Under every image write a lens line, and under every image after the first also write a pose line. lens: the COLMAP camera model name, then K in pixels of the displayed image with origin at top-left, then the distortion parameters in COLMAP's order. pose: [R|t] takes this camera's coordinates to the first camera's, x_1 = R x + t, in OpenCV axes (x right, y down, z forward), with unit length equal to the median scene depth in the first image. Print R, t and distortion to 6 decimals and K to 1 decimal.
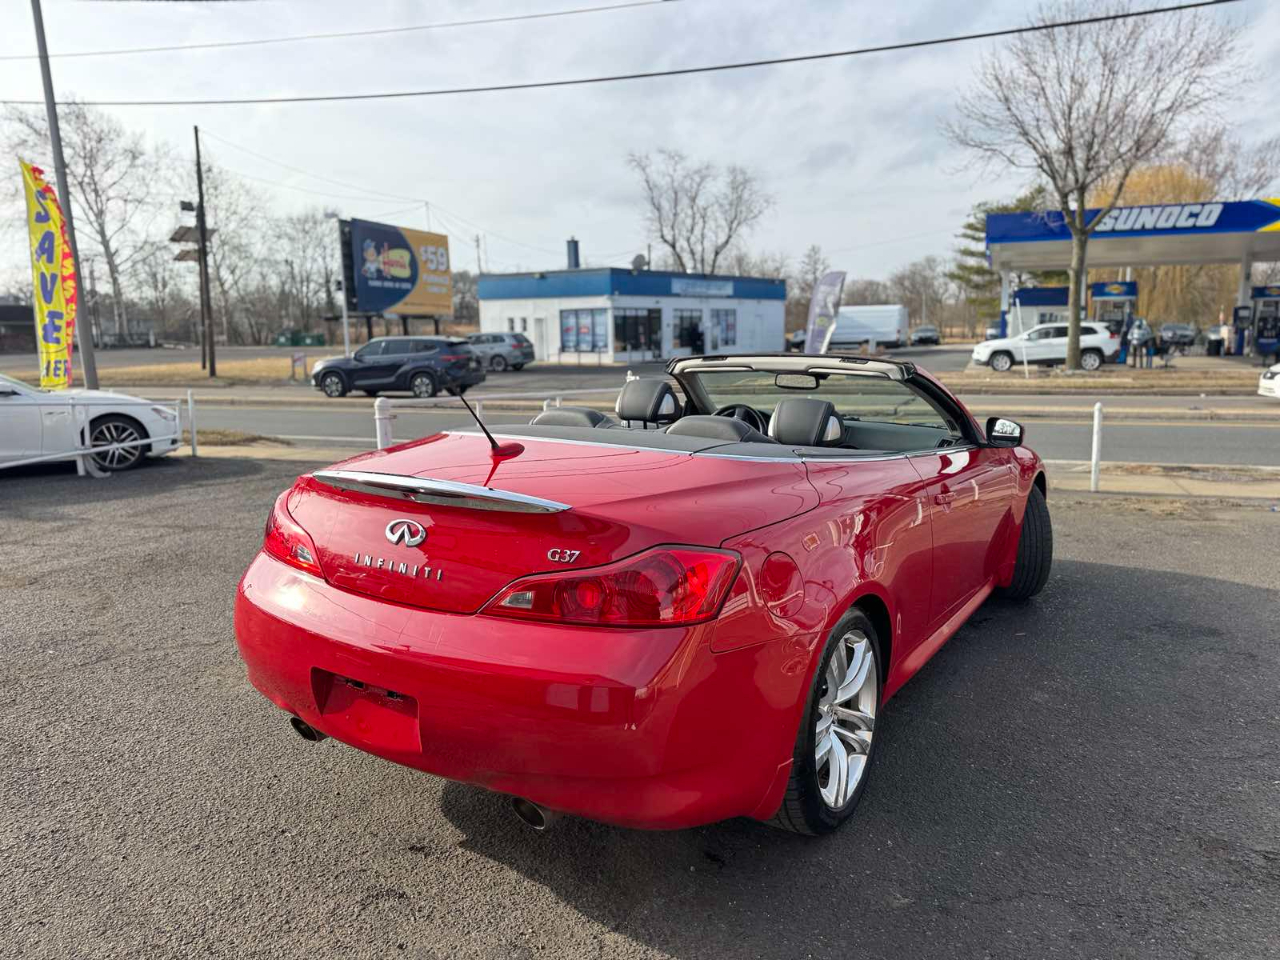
lens RADIAL K [[904.1, 0, 641.7], [0, 904.1, 483.4], [0, 0, 1]] dist [0.034292, -0.035592]
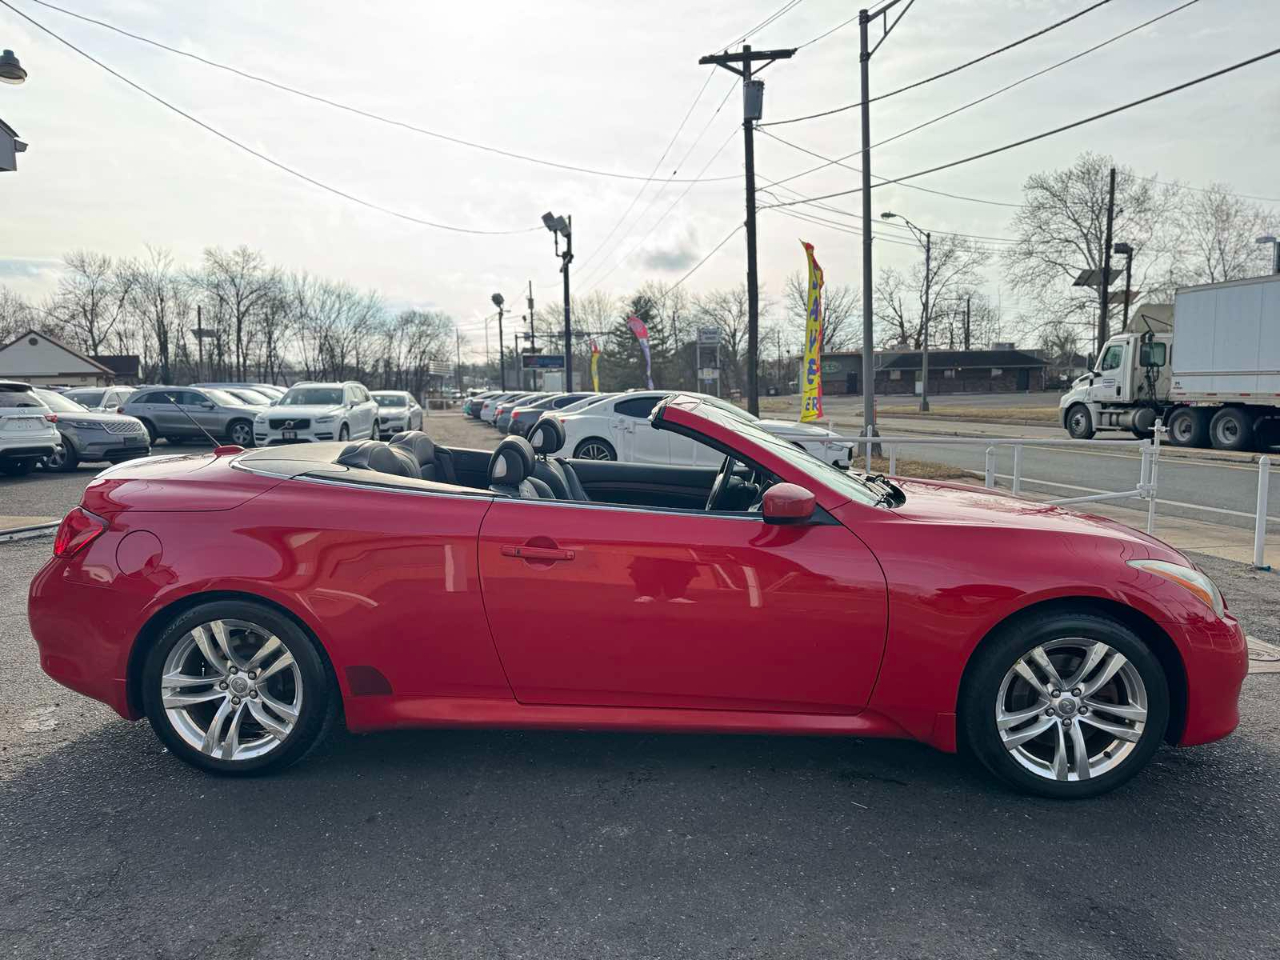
lens RADIAL K [[905.2, 0, 639.2], [0, 905.2, 484.3], [0, 0, 1]] dist [0.048348, -0.060217]
pose [[0.520374, 0.099077, -0.848171, 0.119410], [-0.136985, 0.990069, 0.031608, -0.010226], [0.842879, 0.099739, 0.528778, 0.064669]]
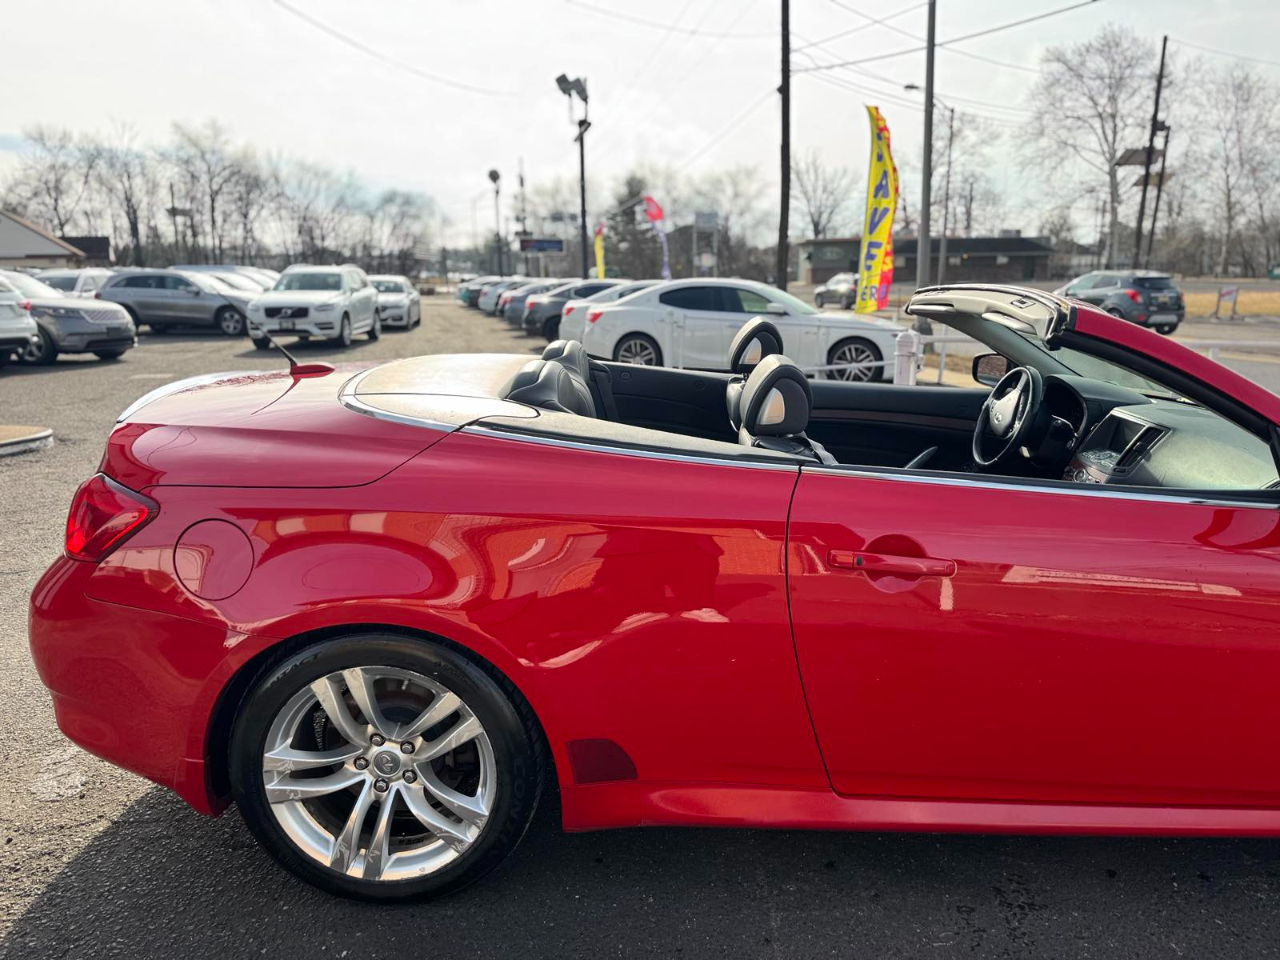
lens RADIAL K [[904.1, 0, 641.7], [0, 904.1, 483.4], [0, 0, 1]] dist [0.034292, -0.035592]
pose [[0.536090, 0.201241, -0.819823, 0.070931], [-0.141257, 0.978861, 0.147911, -0.009422], [0.832258, 0.036512, 0.553184, 0.062422]]
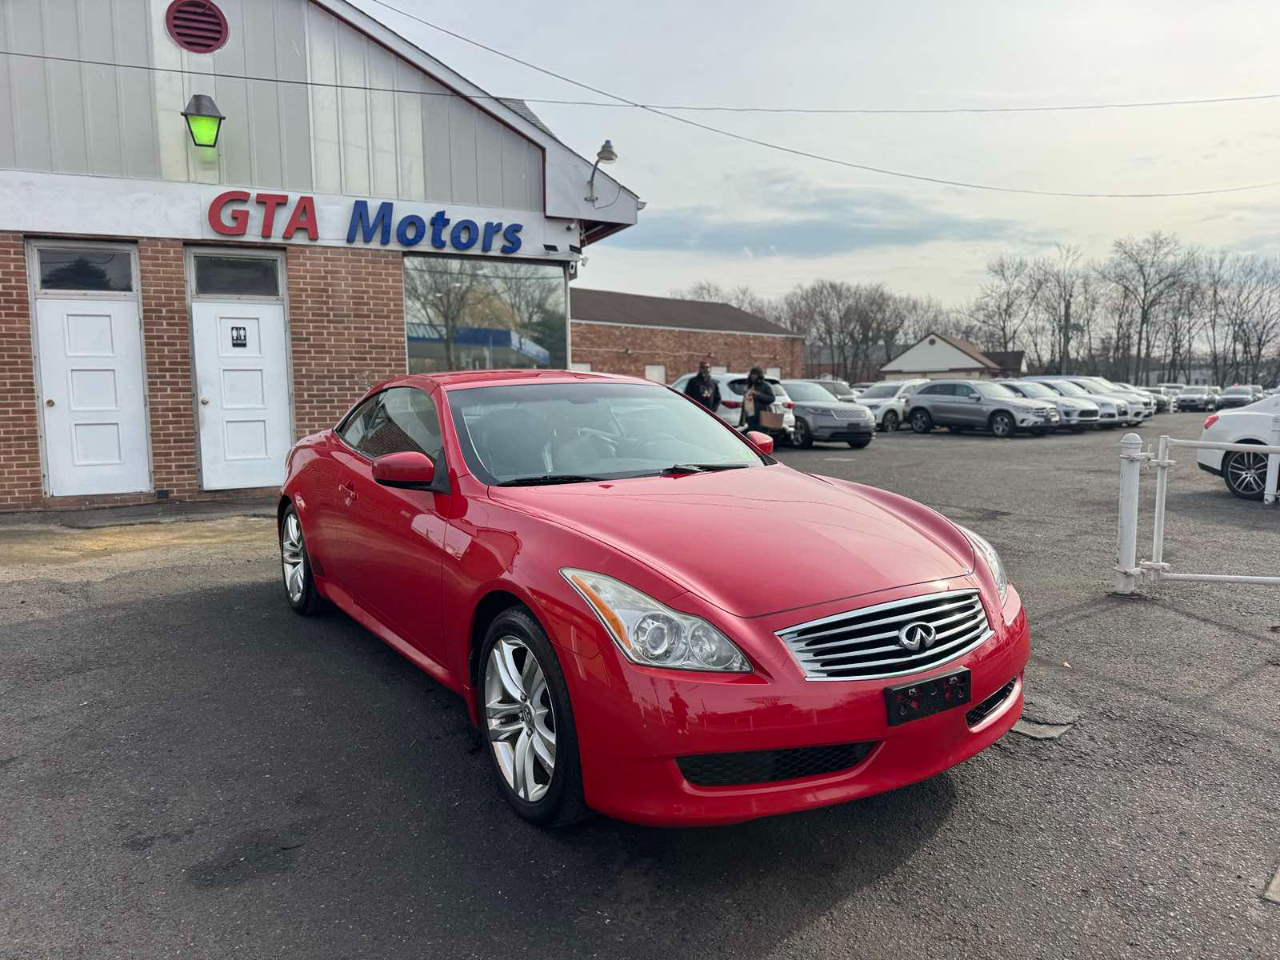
lens RADIAL K [[908.8, 0, 640.0], [0, 908.8, 480.0], [0, 0, 1]] dist [0.007350, -0.004864]
pose [[-0.385761, 0.108355, -0.916214, 0.138190], [-0.137561, 0.975223, 0.173252, -0.029020], [0.912286, 0.192869, -0.361297, 0.190895]]
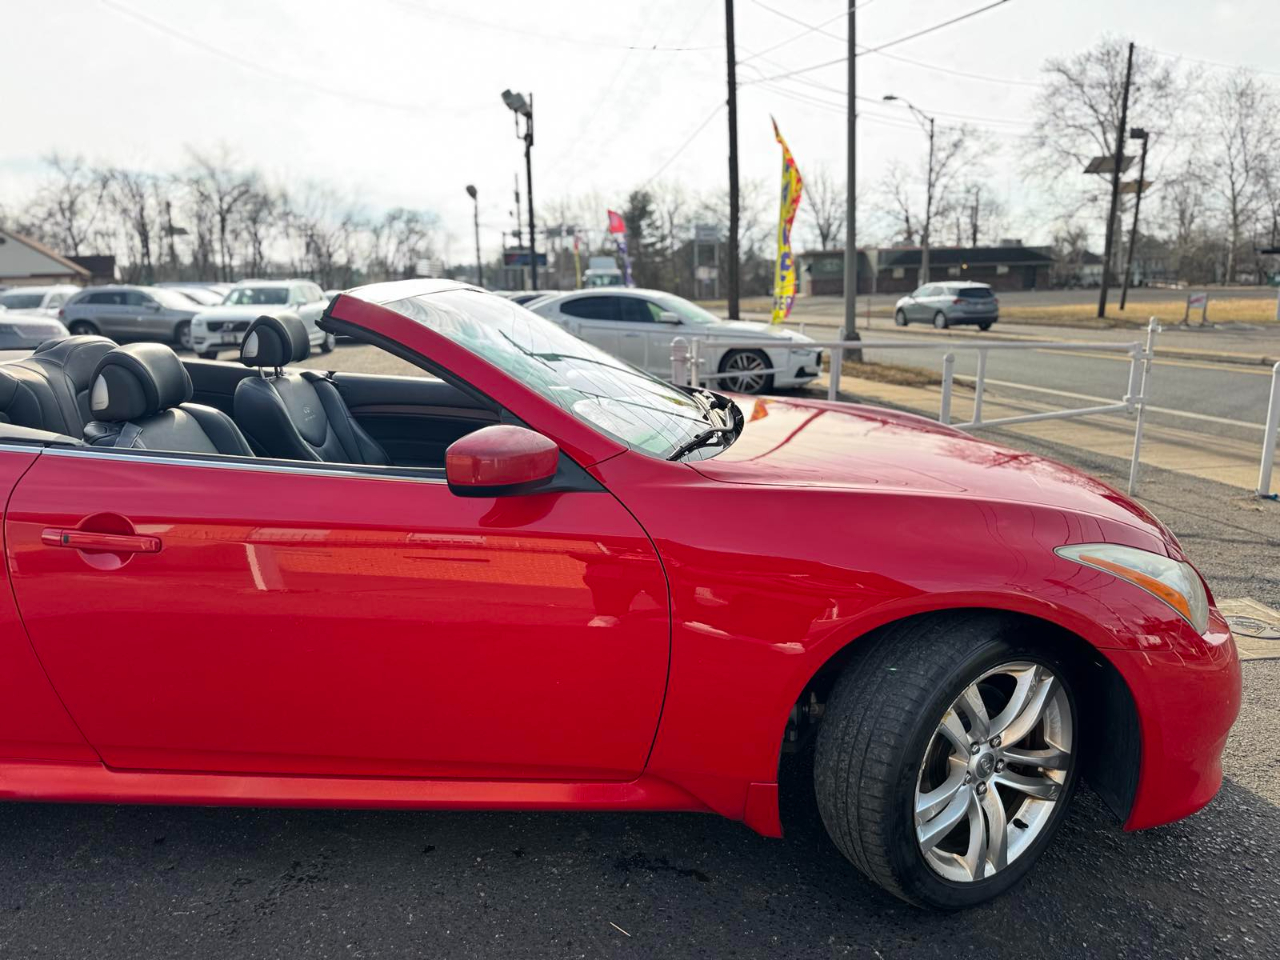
lens RADIAL K [[904.1, 0, 641.7], [0, 904.1, 483.4], [0, 0, 1]] dist [0.034292, -0.035592]
pose [[0.519411, 0.186702, -0.833879, 0.100148], [-0.133479, 0.981588, 0.136632, -0.014772], [0.844035, 0.040338, 0.534768, 0.104144]]
